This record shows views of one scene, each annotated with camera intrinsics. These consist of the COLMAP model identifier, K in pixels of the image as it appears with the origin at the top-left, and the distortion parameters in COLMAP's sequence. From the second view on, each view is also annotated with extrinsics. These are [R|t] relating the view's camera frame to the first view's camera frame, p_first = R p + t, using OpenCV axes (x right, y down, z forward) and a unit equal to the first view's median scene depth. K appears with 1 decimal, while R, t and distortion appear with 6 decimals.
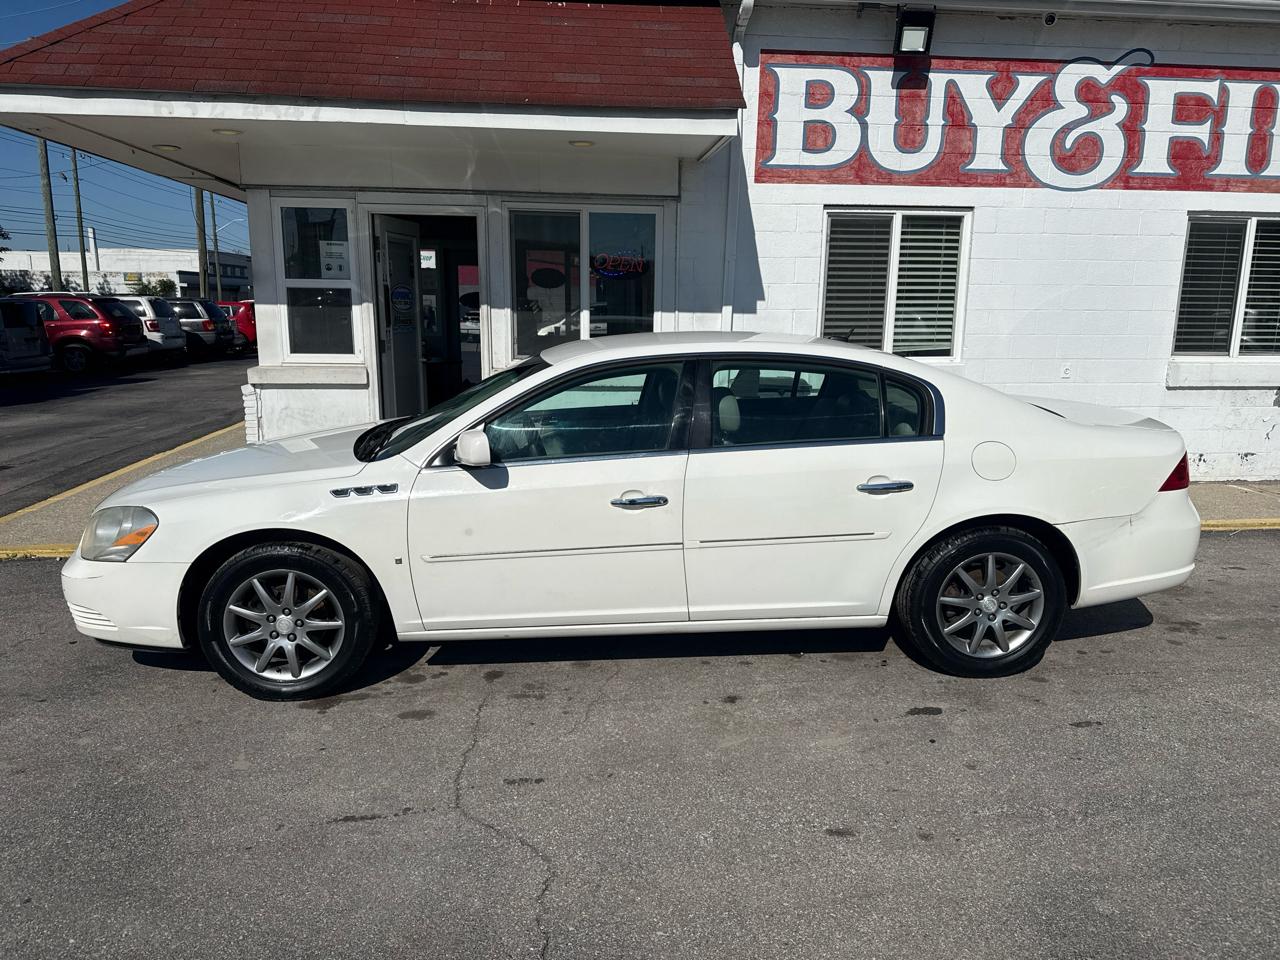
lens RADIAL K [[888.9, 0, 641.8], [0, 888.9, 477.5], [0, 0, 1]] dist [0.026314, -0.030793]
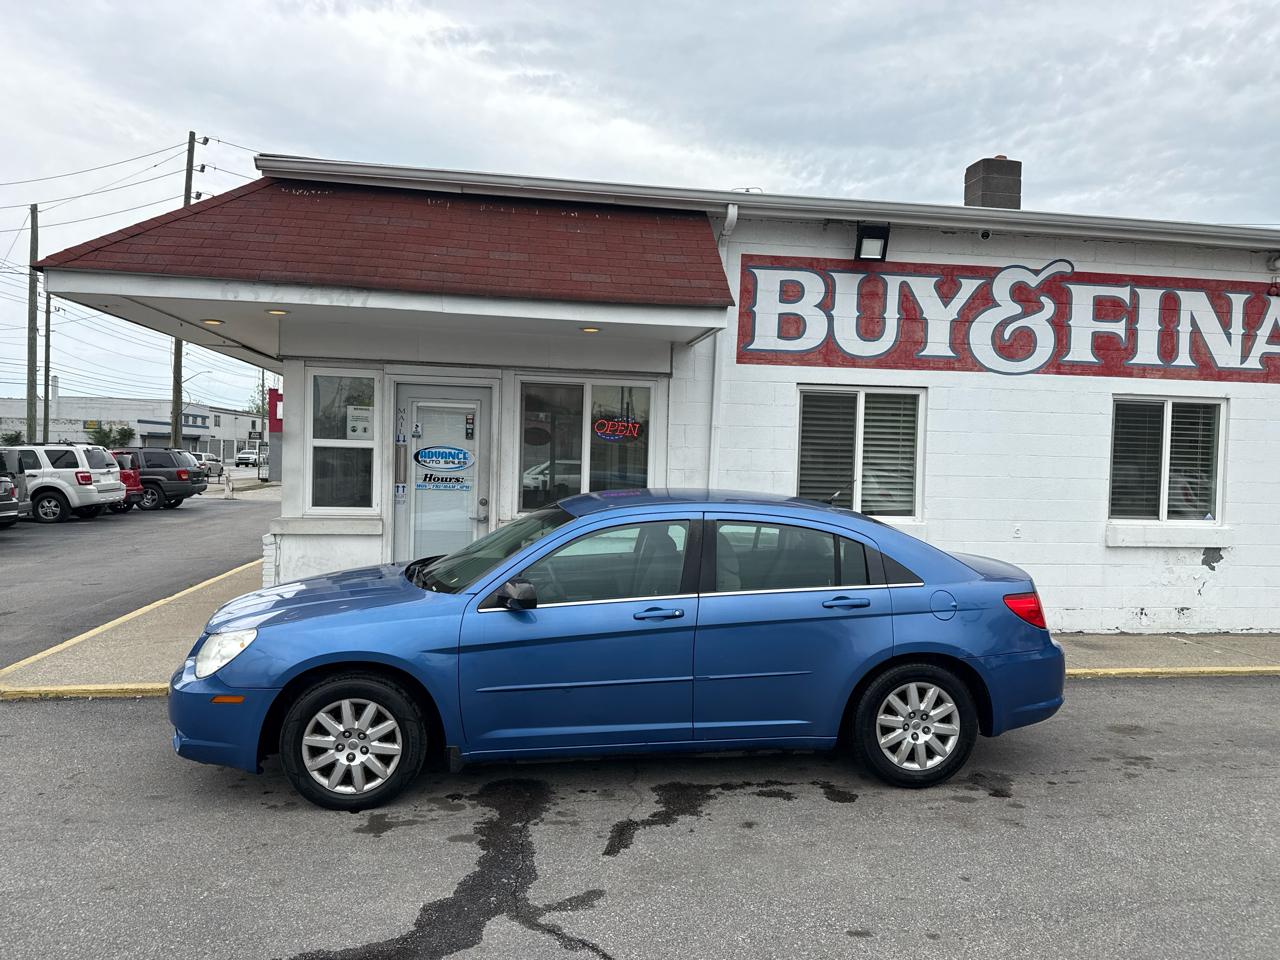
lens RADIAL K [[888.9, 0, 634.5], [0, 888.9, 482.7], [0, 0, 1]] dist [0.026314, -0.030793]
pose [[0.998959, 0.014839, 0.043128, -0.050453], [-0.007554, 0.986365, -0.164398, 0.007351], [-0.044979, 0.163901, 0.985451, -0.085778]]
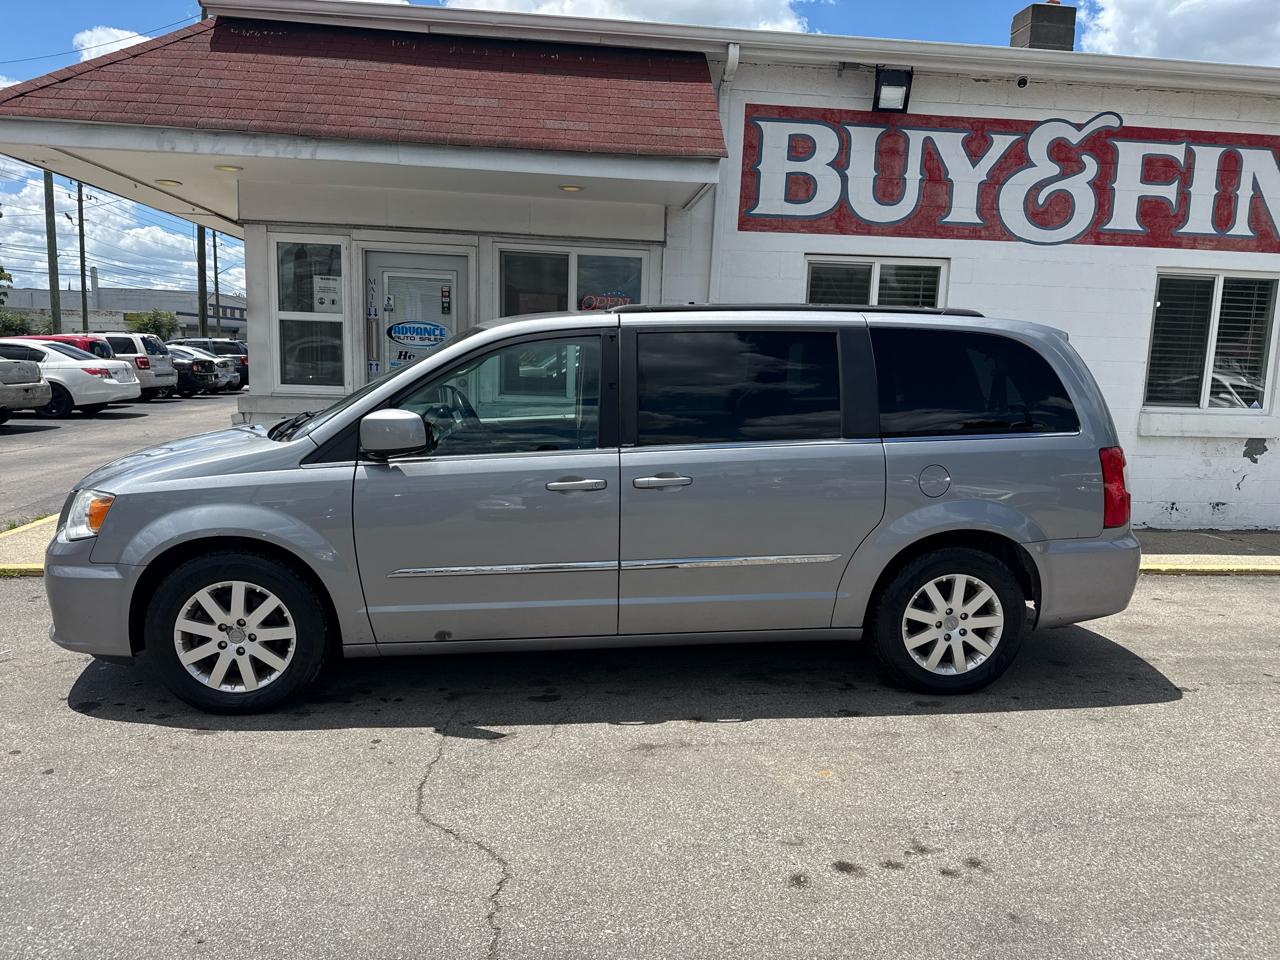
lens RADIAL K [[888.9, 0, 642.9], [0, 888.9, 482.1], [0, 0, 1]] dist [0.026314, -0.030793]
pose [[0.999758, 0.020628, 0.007630, 0.014019], [-0.020214, 0.998500, -0.050888, 0.016066], [-0.008669, 0.050722, 0.998675, -0.016161]]
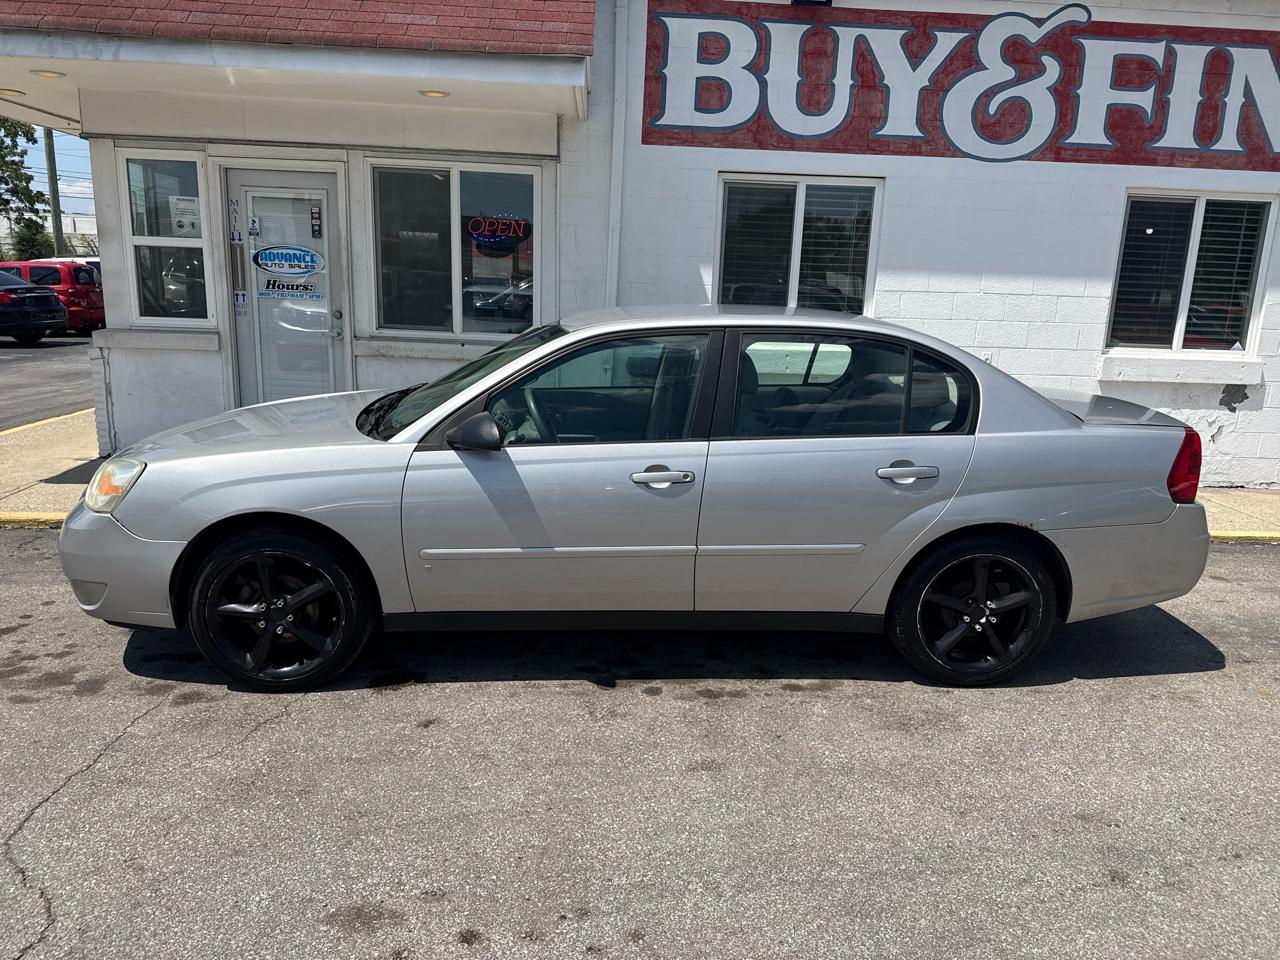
lens RADIAL K [[888.9, 0, 651.8], [0, 888.9, 477.1], [0, 0, 1]] dist [0.026314, -0.030793]
pose [[0.998792, 0.034872, -0.034628, 0.179713], [-0.034104, 0.999165, 0.022519, -0.008776], [0.035385, -0.021311, 0.999147, 0.074207]]
